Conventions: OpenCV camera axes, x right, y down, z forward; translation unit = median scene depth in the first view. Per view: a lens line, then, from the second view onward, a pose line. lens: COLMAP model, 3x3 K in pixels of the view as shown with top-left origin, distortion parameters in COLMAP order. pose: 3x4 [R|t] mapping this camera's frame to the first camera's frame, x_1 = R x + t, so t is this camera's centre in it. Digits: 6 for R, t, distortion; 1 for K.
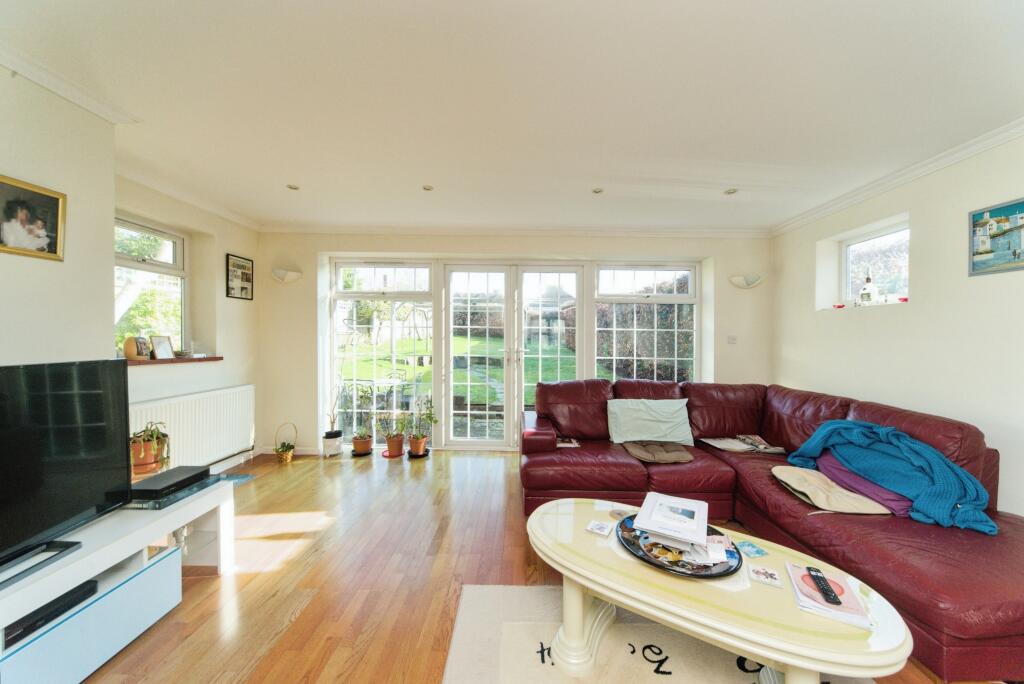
lens RADIAL K [[358.8, 0, 511.8], [0, 358.8, 340.2], [0, 0, 1]] dist [0.000628, -0.001673]
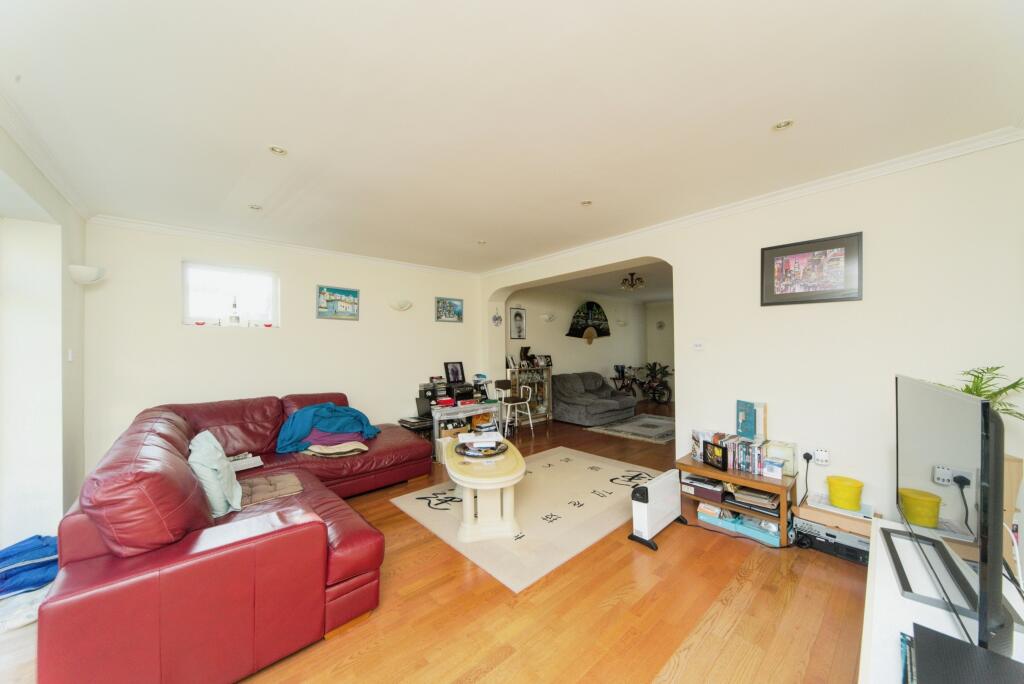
lens RADIAL K [[358.8, 0, 508.4], [0, 358.8, 344.4], [0, 0, 1]] dist [0.000628, -0.001673]
pose [[-0.687046, 0.006460, 0.726585, -0.837785], [0.010772, 0.999941, 0.001296, -0.034670], [-0.726534, 0.008717, -0.687075, 1.646943]]
